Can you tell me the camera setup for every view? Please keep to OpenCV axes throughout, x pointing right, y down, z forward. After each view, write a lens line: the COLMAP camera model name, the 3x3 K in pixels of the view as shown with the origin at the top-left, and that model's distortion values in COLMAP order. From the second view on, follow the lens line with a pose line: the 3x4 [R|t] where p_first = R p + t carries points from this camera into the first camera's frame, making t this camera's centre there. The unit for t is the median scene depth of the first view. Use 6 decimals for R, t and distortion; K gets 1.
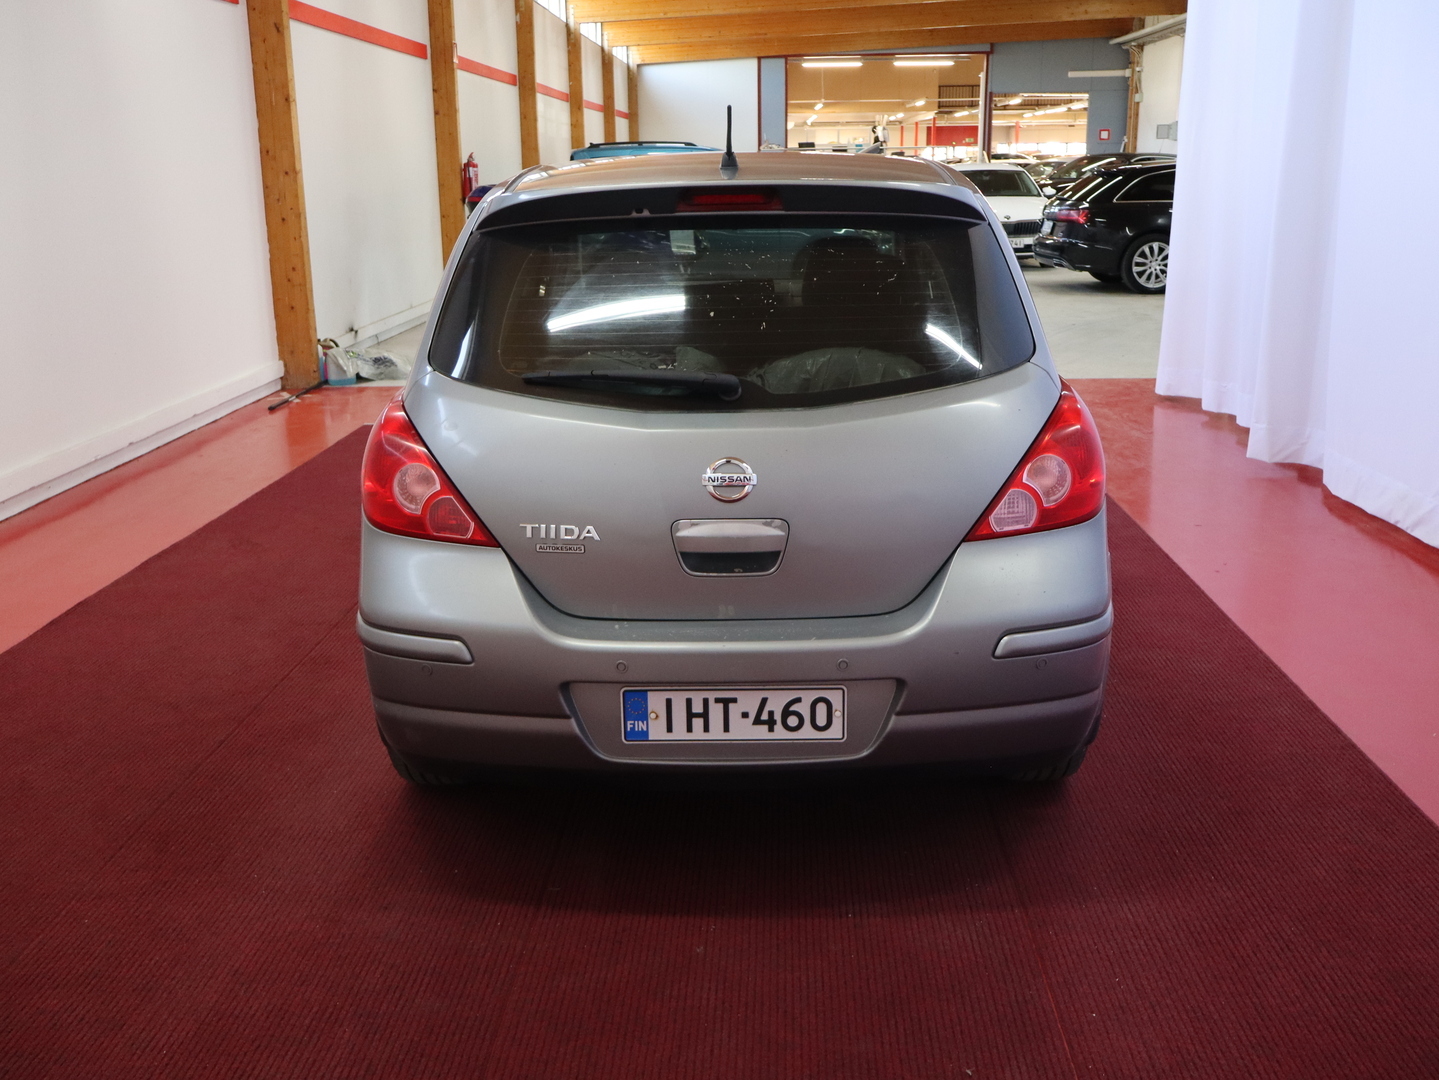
lens RADIAL K [[1409.7, 0, 711.8], [0, 1409.7, 508.4], [0, 0, 1]] dist [0.050691, -0.006827]
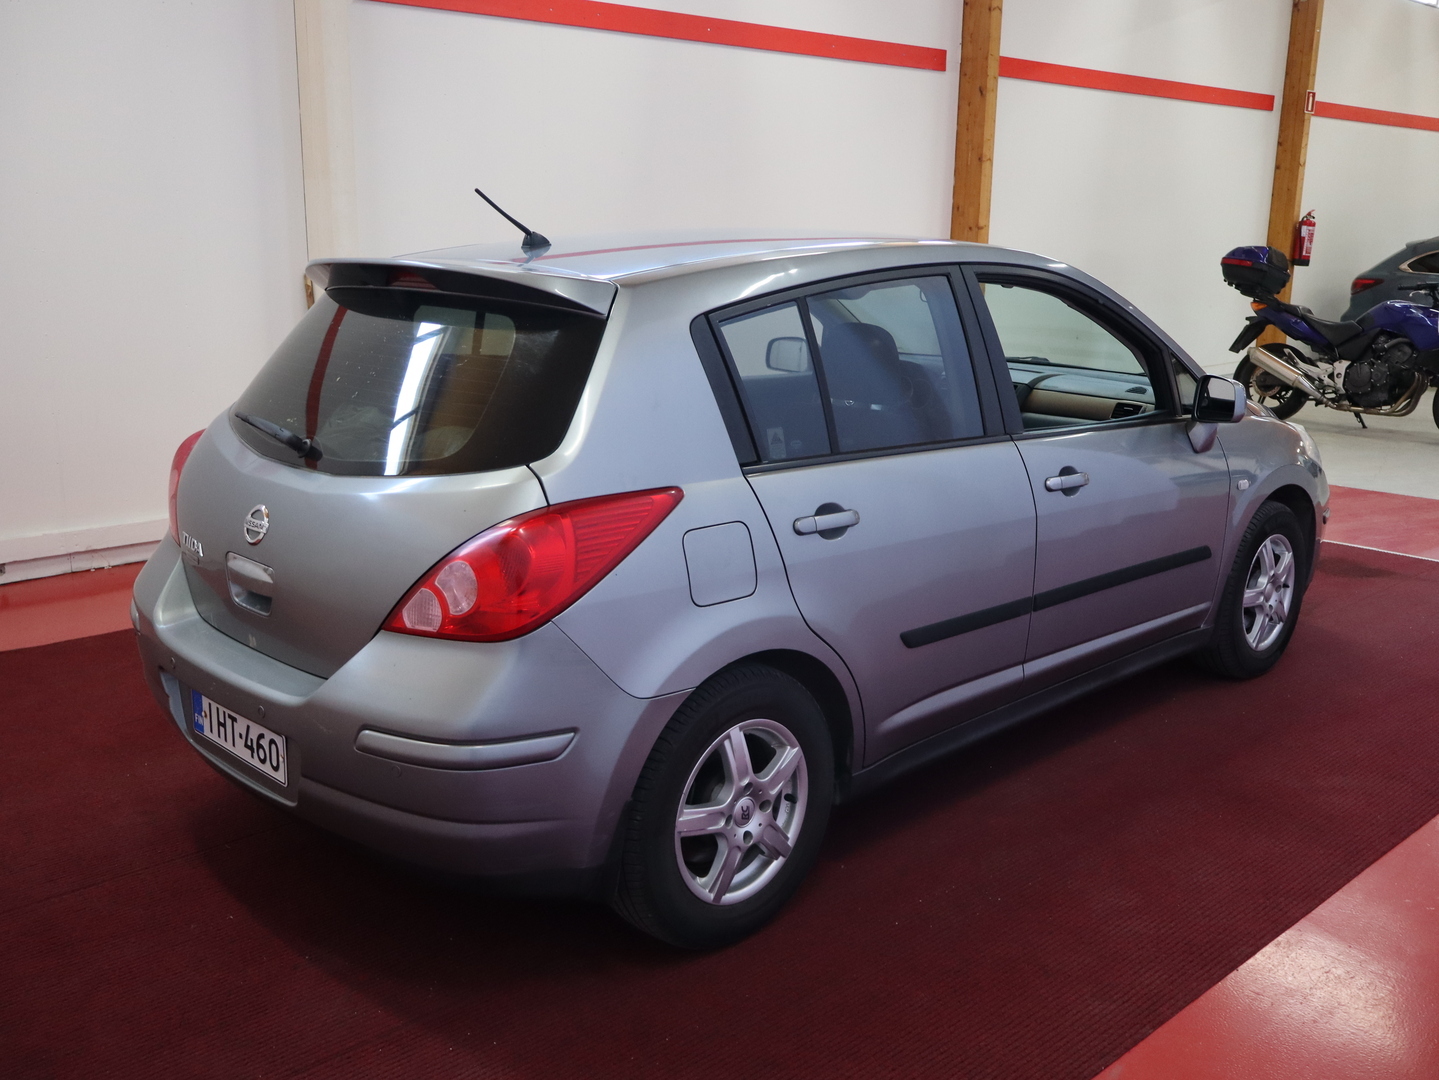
lens RADIAL K [[1409.7, 0, 711.8], [0, 1409.7, 508.4], [0, 0, 1]] dist [0.050691, -0.006827]
pose [[0.712780, 0.176888, -0.678716, 1.008328], [-0.196300, 0.979315, 0.049078, -0.155137], [0.673358, 0.098250, 0.732759, 0.414750]]
